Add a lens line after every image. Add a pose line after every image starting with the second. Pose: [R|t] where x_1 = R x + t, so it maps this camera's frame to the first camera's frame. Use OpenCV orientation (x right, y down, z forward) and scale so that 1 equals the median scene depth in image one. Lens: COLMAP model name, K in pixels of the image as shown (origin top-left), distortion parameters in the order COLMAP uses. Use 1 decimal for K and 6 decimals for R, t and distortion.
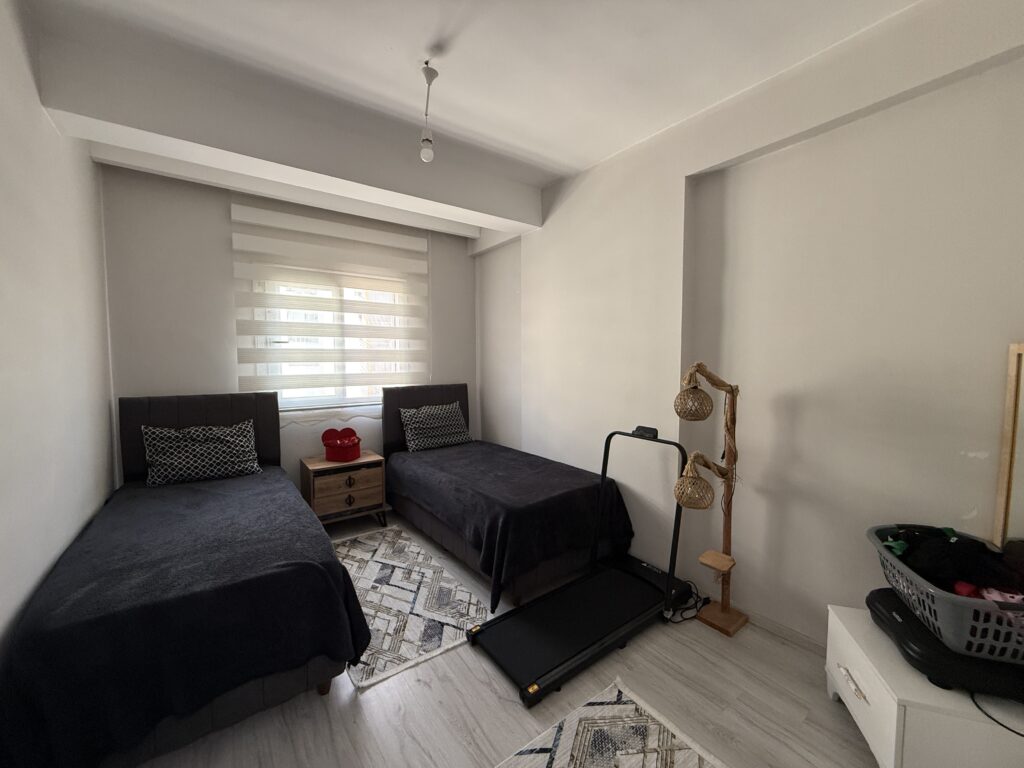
lens RADIAL K [[406.6, 0, 506.8], [0, 406.6, 386.2], [0, 0, 1]] dist [-0.002252, 0.000720]
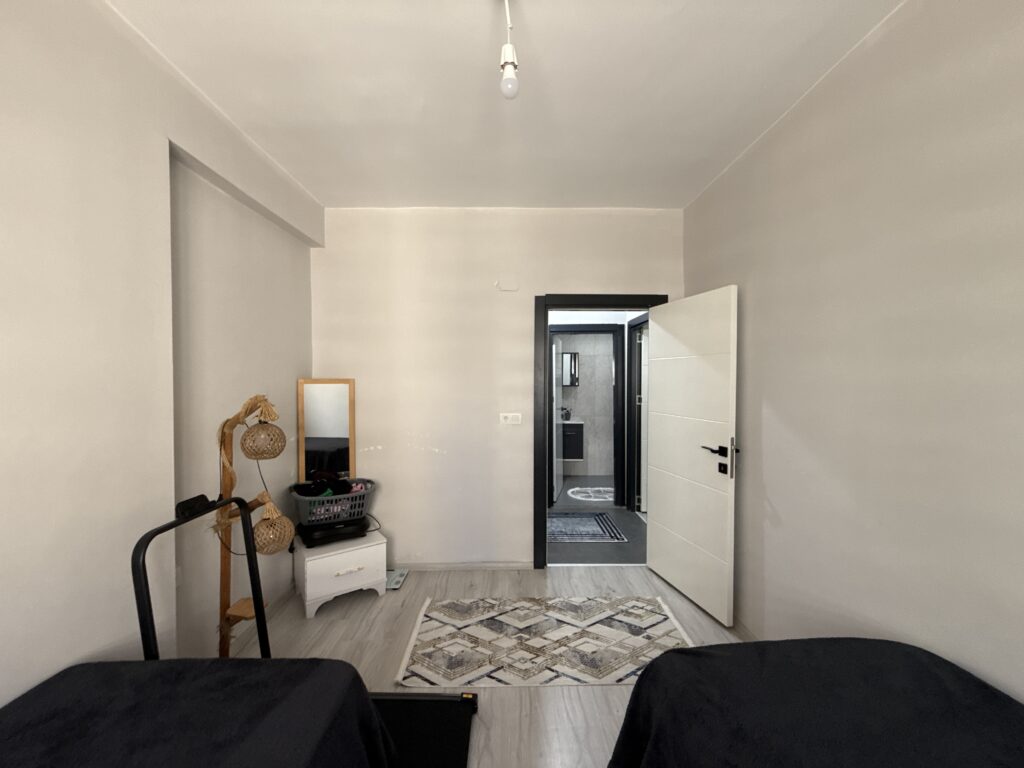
lens RADIAL K [[406.6, 0, 506.7], [0, 406.6, 382.5], [0, 0, 1]] dist [-0.002252, 0.000720]
pose [[-0.813743, -0.005821, 0.581196, -0.699152], [0.036201, 0.997501, 0.060677, -0.167630], [-0.580097, 0.070415, -0.811498, 1.901939]]
